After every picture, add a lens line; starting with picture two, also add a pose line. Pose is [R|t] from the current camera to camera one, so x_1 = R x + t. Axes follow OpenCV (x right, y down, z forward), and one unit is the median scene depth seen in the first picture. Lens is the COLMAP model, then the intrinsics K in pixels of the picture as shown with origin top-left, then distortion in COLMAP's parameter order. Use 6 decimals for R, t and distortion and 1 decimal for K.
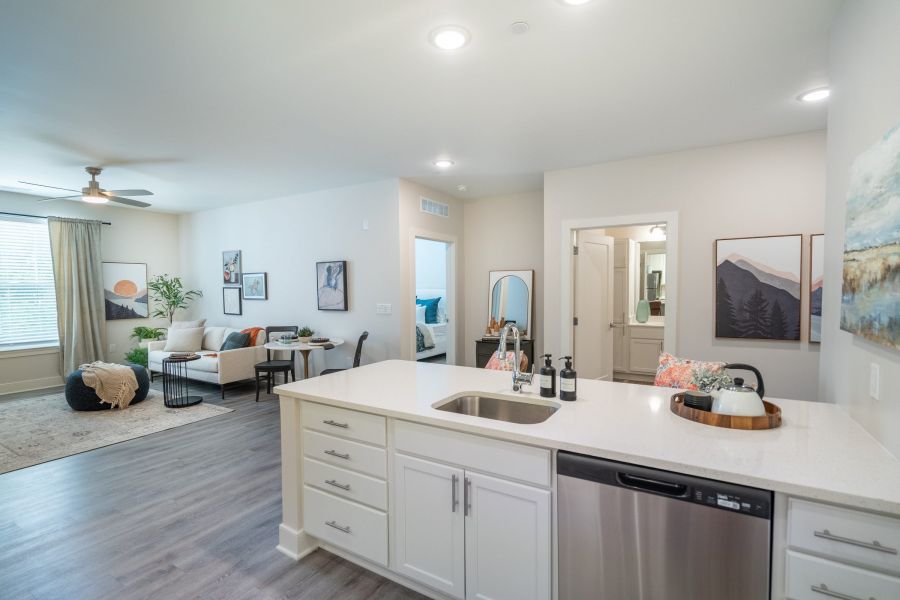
lens RADIAL K [[404.1, 0, 452.2], [0, 404.1, 307.8], [0, 0, 1]] dist [-0.001914, -0.000743]
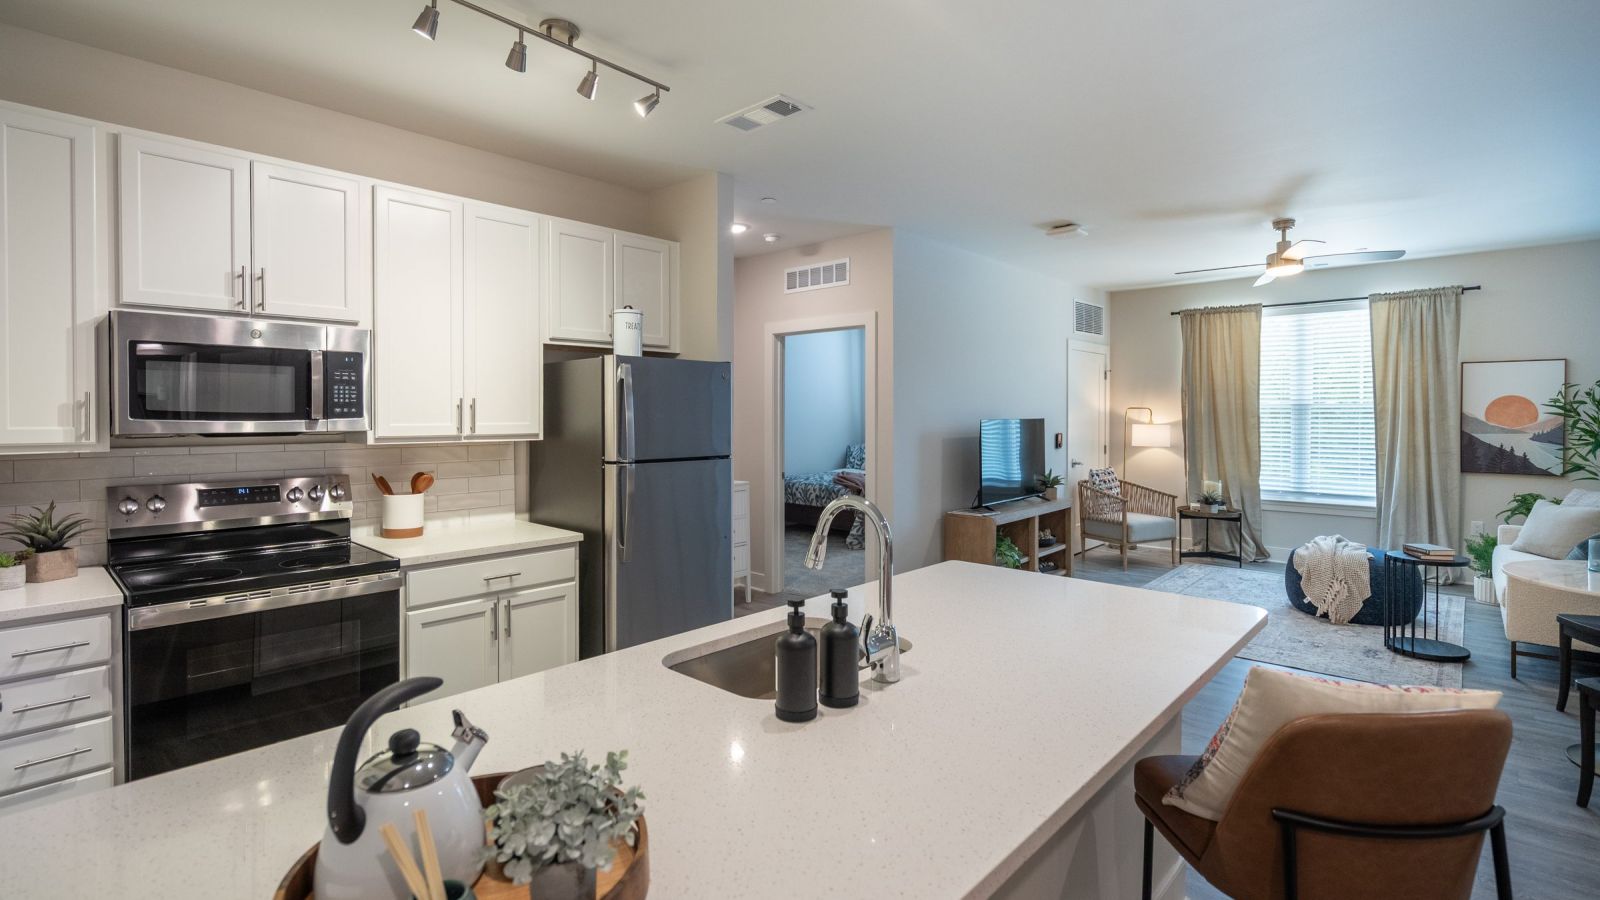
lens RADIAL K [[745.2, 0, 782.4], [0, 745.2, 434.0], [0, 0, 1]] dist [0.001105, -0.000982]
pose [[-0.205412, 0.033207, -0.978112, 0.330048], [-0.050366, 0.997741, 0.044451, -0.021641], [0.977379, 0.058394, -0.203276, 0.394757]]
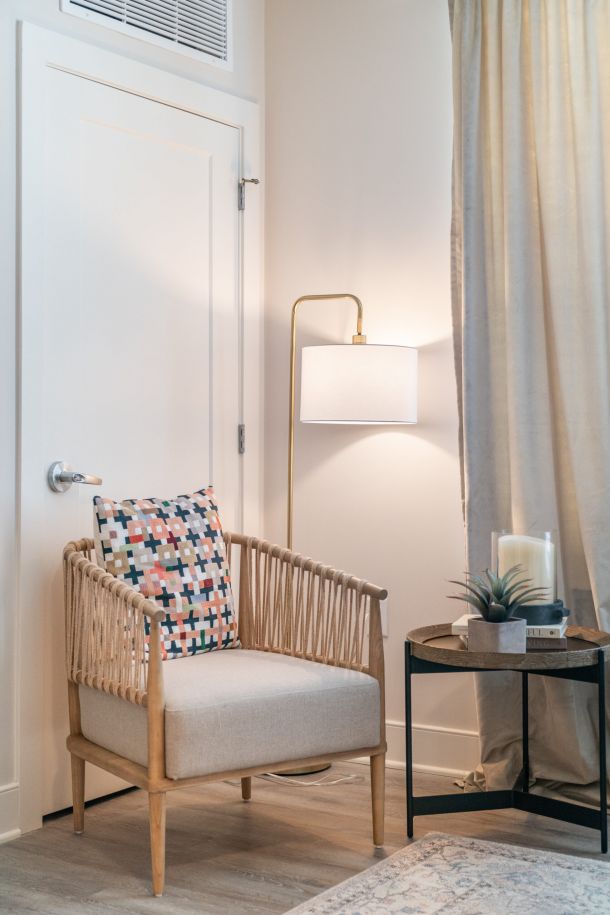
lens RADIAL K [[1379.2, 0, 305.3], [0, 1379.2, 453.6], [0, 0, 1]] dist [-0.076704, 0.000000]
pose [[-0.038412, 0.003521, -0.999256, -0.460168], [-0.053079, 0.998575, 0.005559, 0.045611], [0.997851, 0.053253, -0.038170, 0.807509]]
